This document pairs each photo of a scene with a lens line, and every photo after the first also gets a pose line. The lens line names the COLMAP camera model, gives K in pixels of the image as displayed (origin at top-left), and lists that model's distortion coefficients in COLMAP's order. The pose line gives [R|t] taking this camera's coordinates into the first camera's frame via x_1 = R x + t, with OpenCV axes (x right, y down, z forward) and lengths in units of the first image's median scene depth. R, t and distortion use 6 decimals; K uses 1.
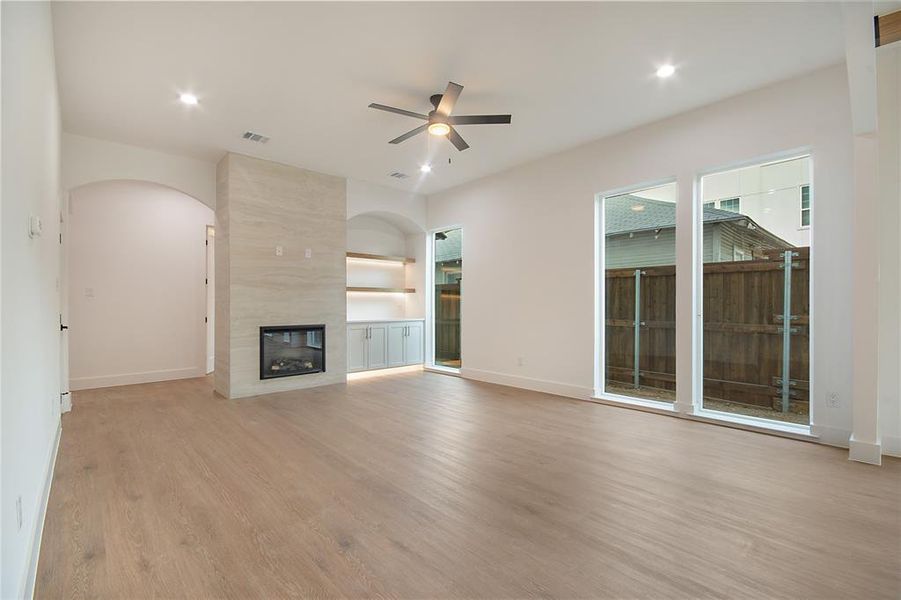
lens RADIAL K [[400.1, 0, 455.1], [0, 400.1, 306.8], [0, 0, 1]] dist [-0.001301, -0.004127]
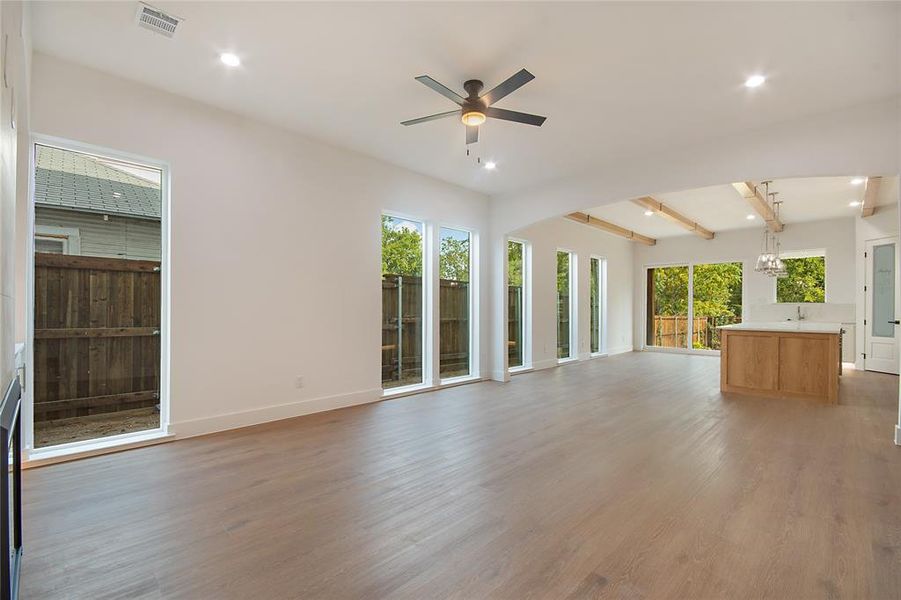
lens RADIAL K [[400.1, 0, 450.1], [0, 400.1, 309.5], [0, 0, 1]] dist [-0.001301, -0.004127]
pose [[-0.043737, 0.005615, 0.999027, -0.596787], [0.001105, 0.999984, -0.005572, -0.001619], [-0.999042, 0.000860, -0.043742, 0.686925]]
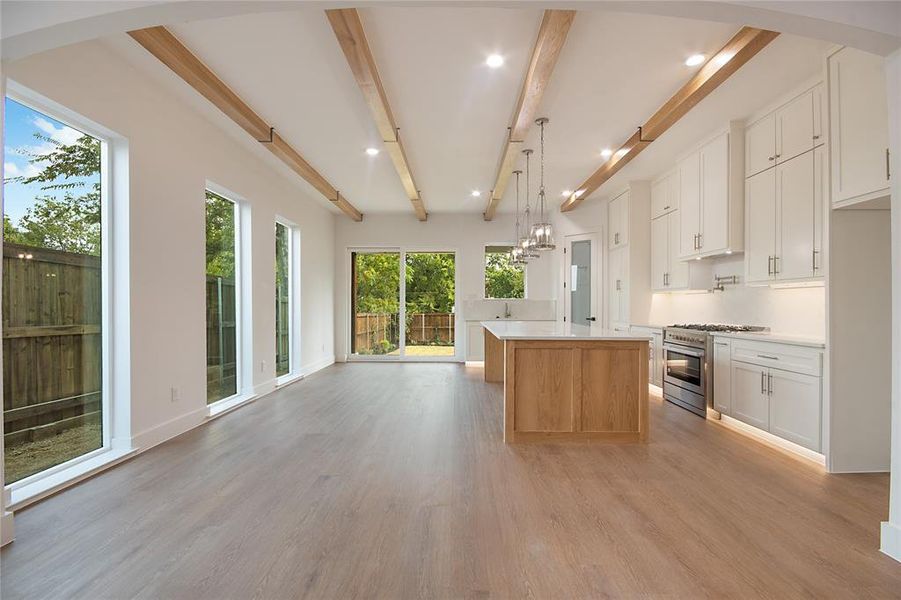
lens RADIAL K [[400.1, 0, 447.5], [0, 400.1, 306.6], [0, 0, 1]] dist [-0.001301, -0.004127]
pose [[-0.715477, 0.006691, 0.698605, 0.008919], [0.006280, 0.999975, -0.003145, -0.004202], [-0.698608, 0.002137, -0.715501, 0.455712]]
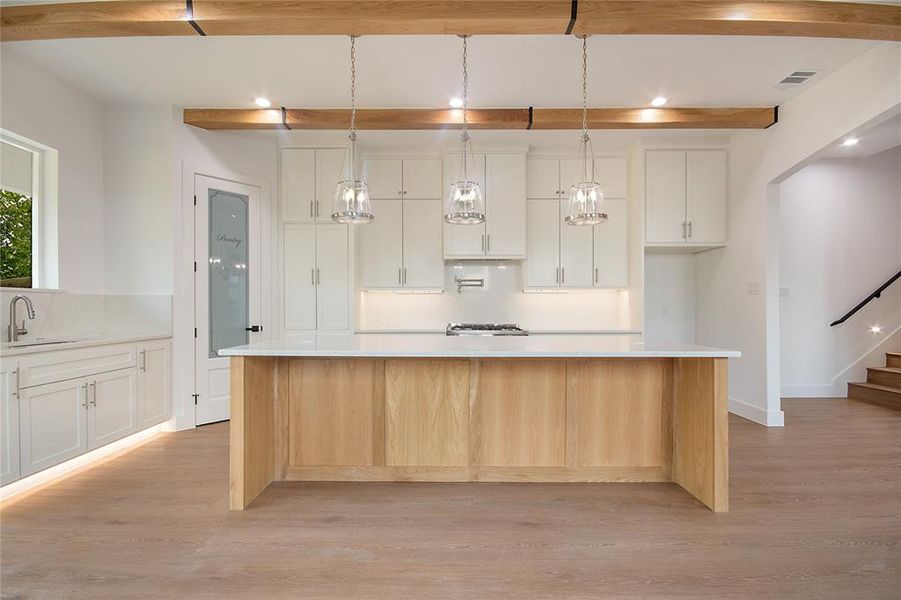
lens RADIAL K [[400.1, 0, 447.8], [0, 400.1, 305.6], [0, 0, 1]] dist [-0.001301, -0.004127]
pose [[-0.680510, 0.007166, -0.732704, 0.825225], [0.005781, 0.999974, 0.004411, -0.011166], [0.732716, -0.001234, -0.680533, 0.040699]]
